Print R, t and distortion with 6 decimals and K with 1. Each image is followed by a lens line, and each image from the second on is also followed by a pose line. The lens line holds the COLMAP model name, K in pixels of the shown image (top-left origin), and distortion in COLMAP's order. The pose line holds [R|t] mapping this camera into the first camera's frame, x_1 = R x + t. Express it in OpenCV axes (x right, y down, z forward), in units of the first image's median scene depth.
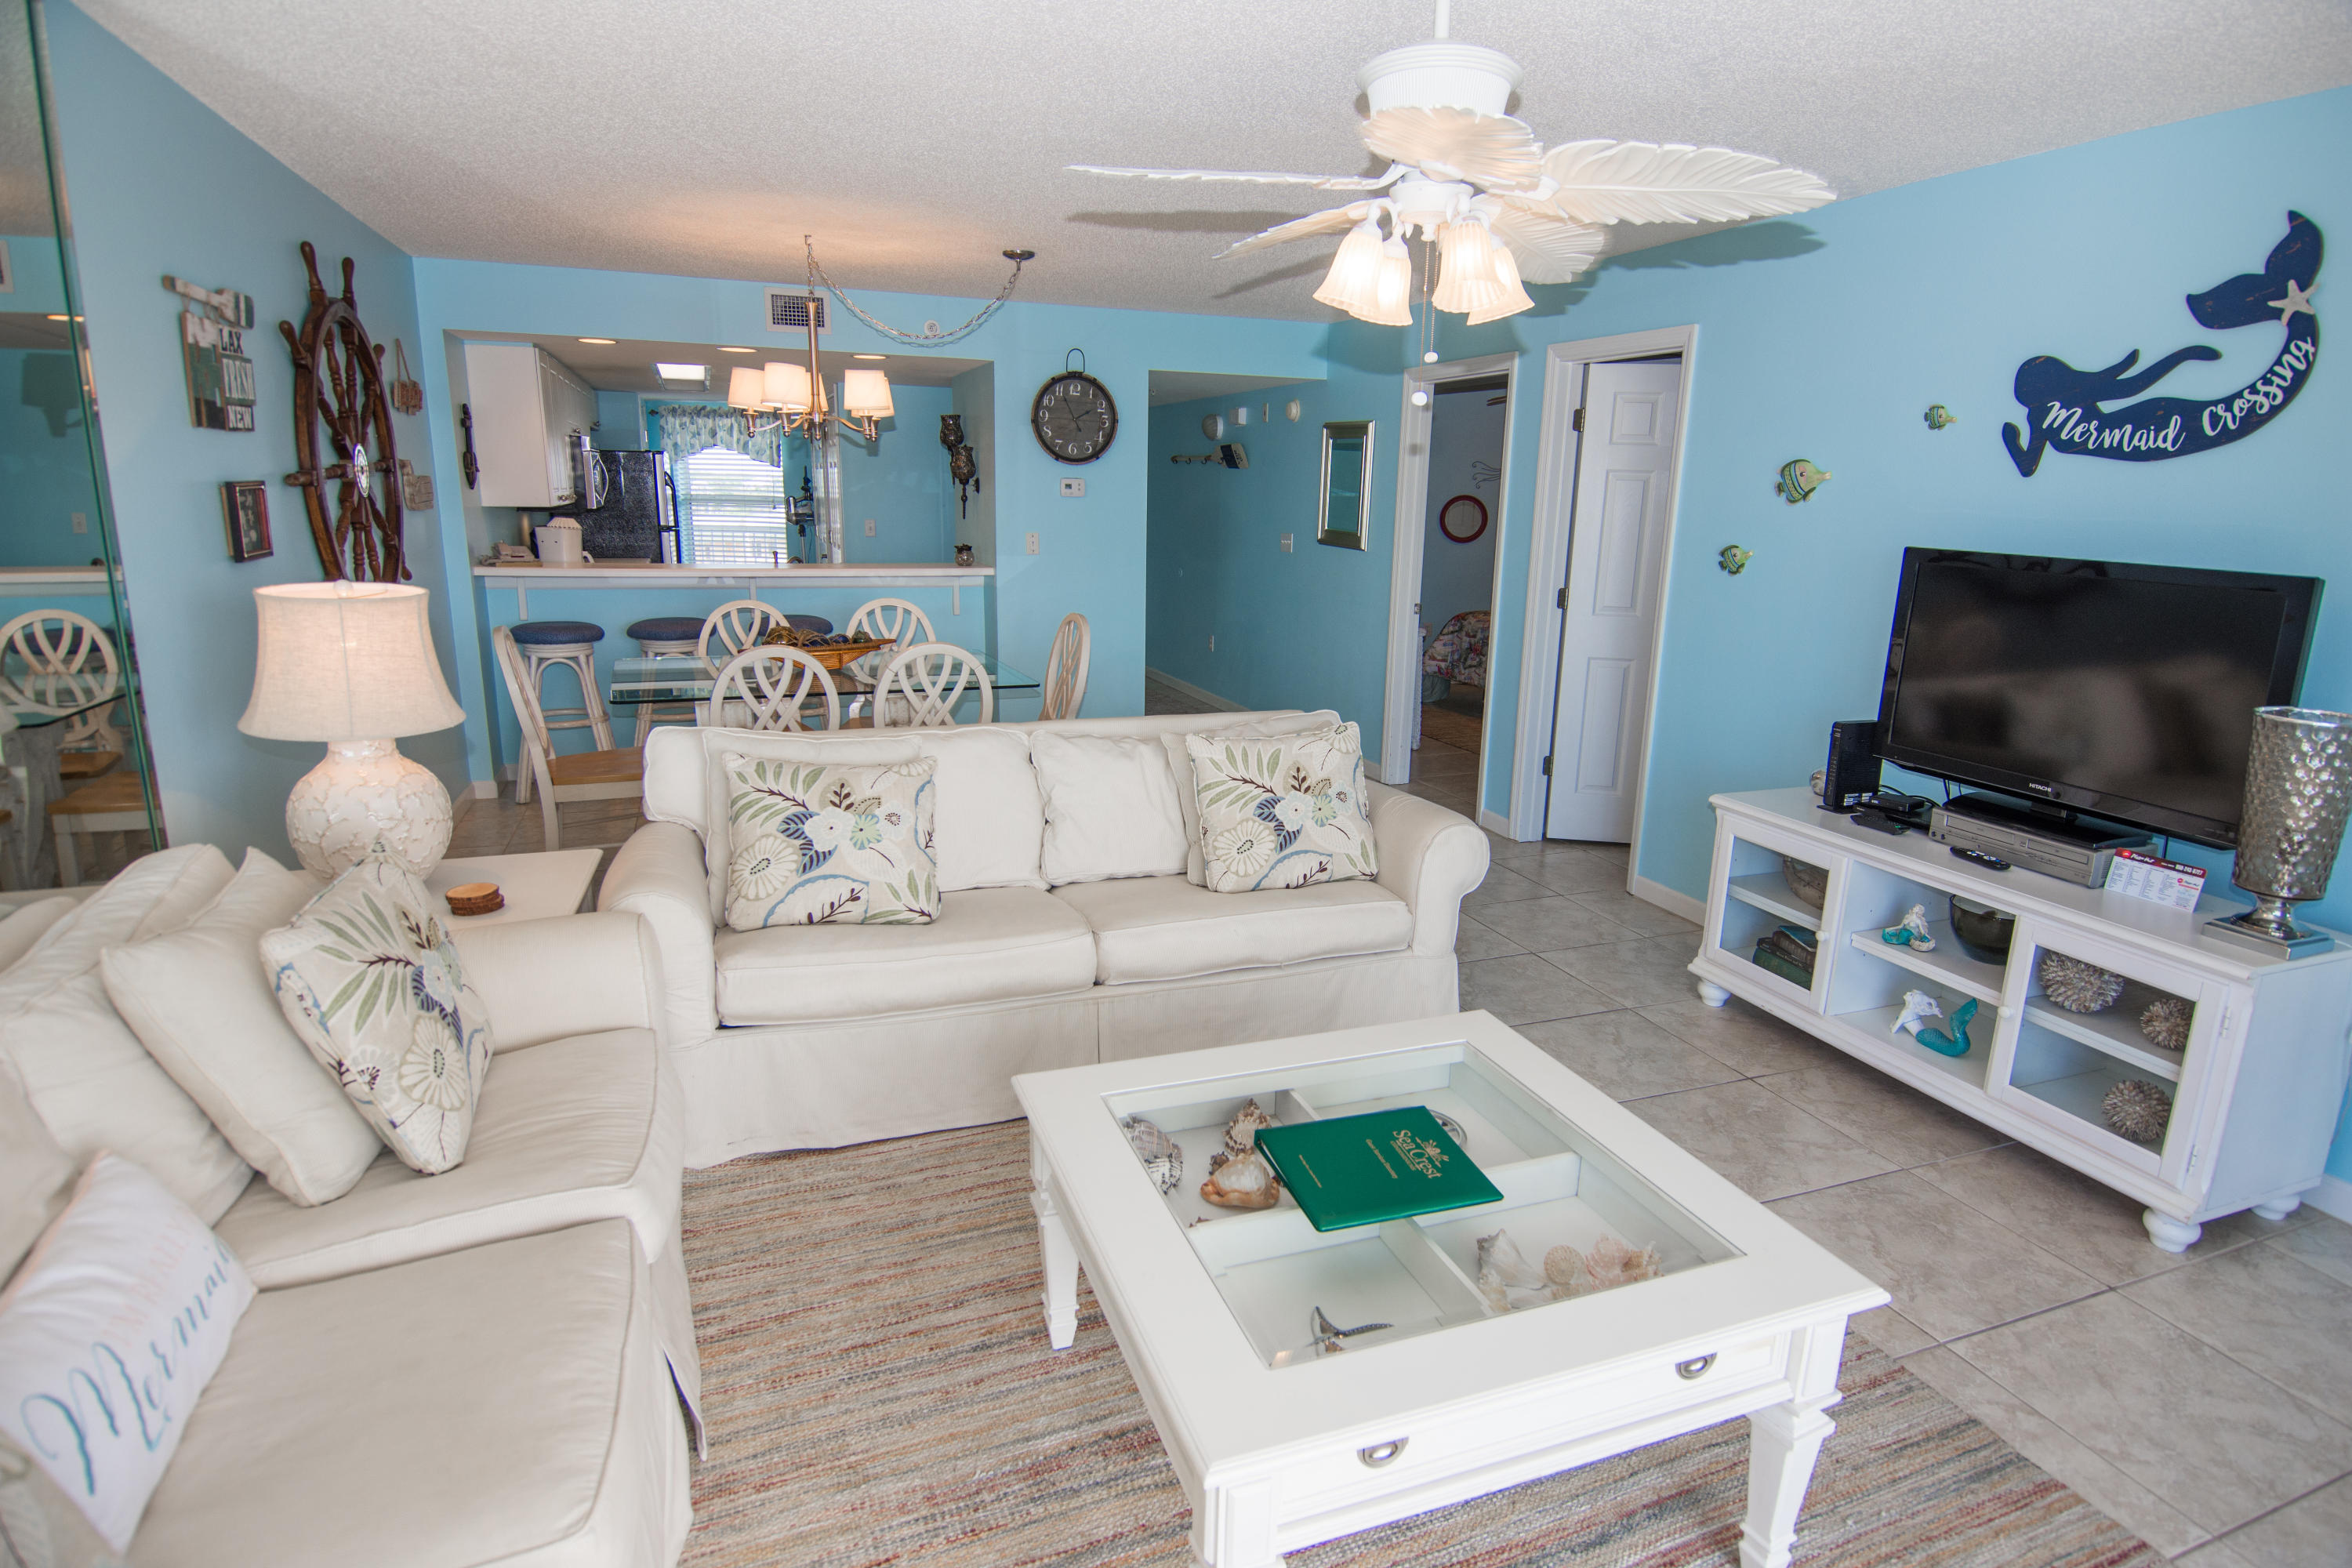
lens RADIAL K [[1250.9, 0, 1189.8], [0, 1250.9, 790.0], [0, 0, 1]] dist [-0.009146, -0.010584]
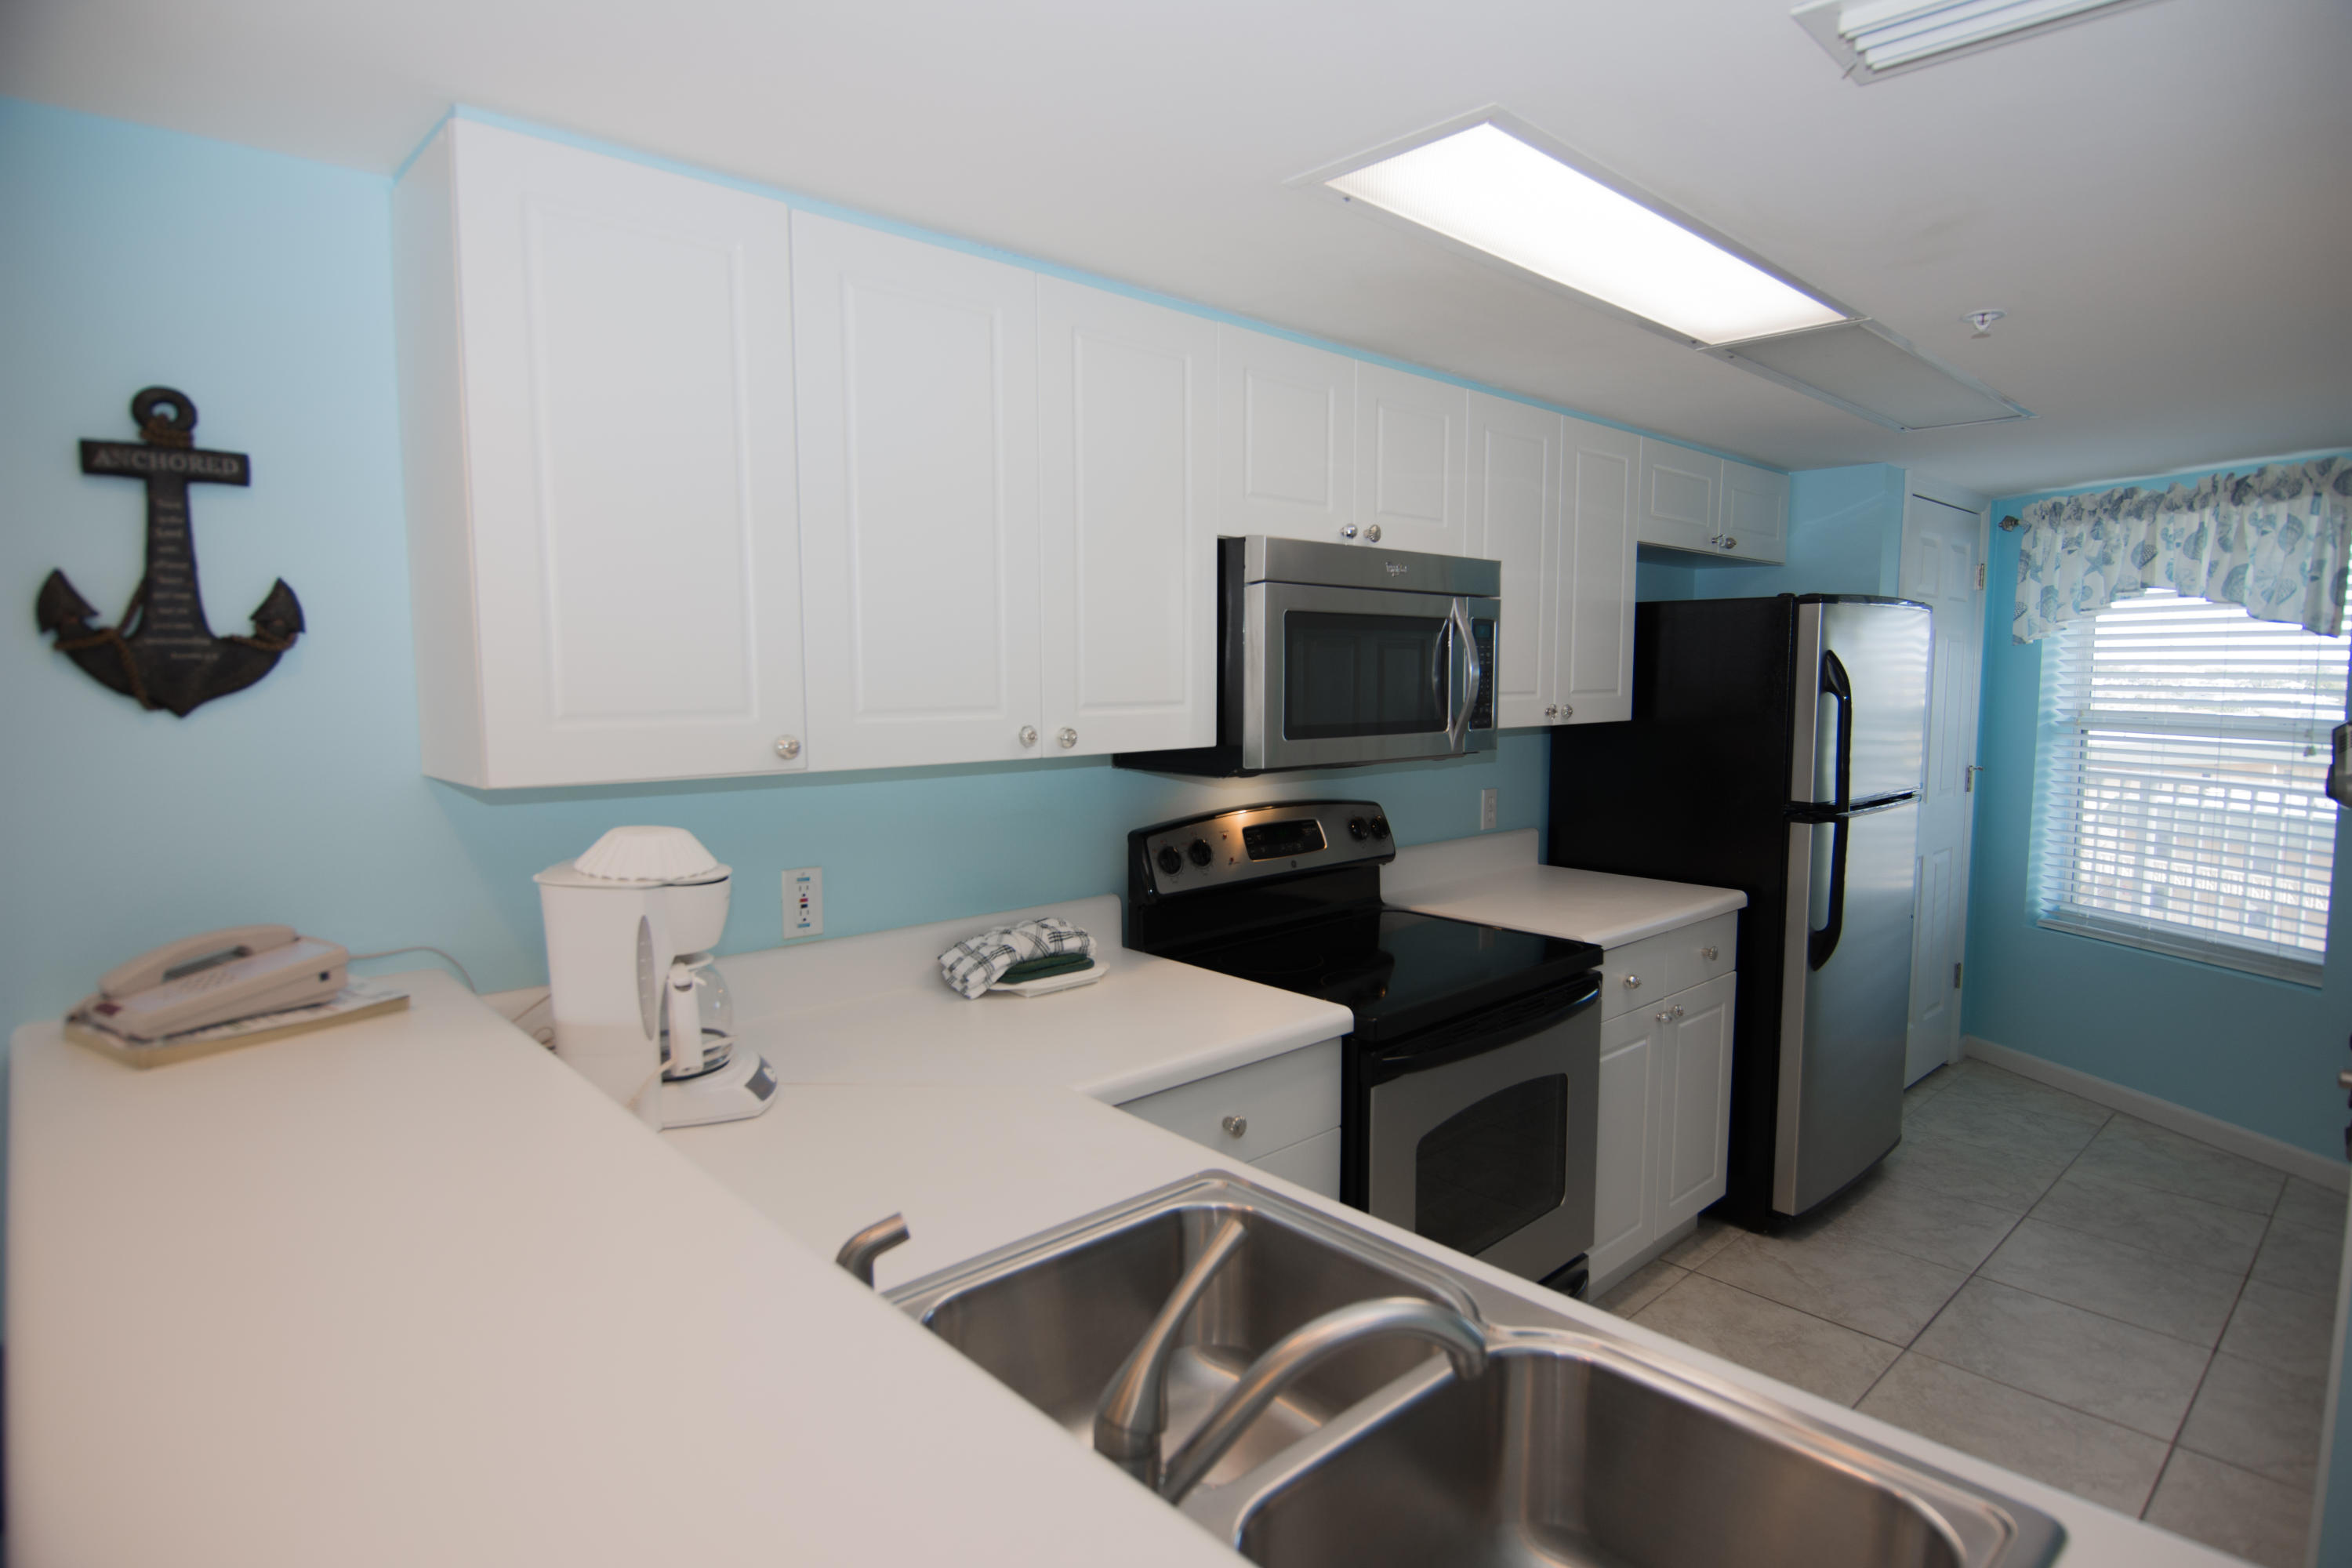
lens RADIAL K [[1250.9, 0, 1181.1], [0, 1250.9, 784.2], [0, 0, 1]] dist [-0.009146, -0.010584]
pose [[0.382976, 0.066139, -0.921387, -0.141547], [-0.216120, 0.976167, -0.019759, -0.146154], [0.898121, 0.206698, 0.388143, 0.601619]]
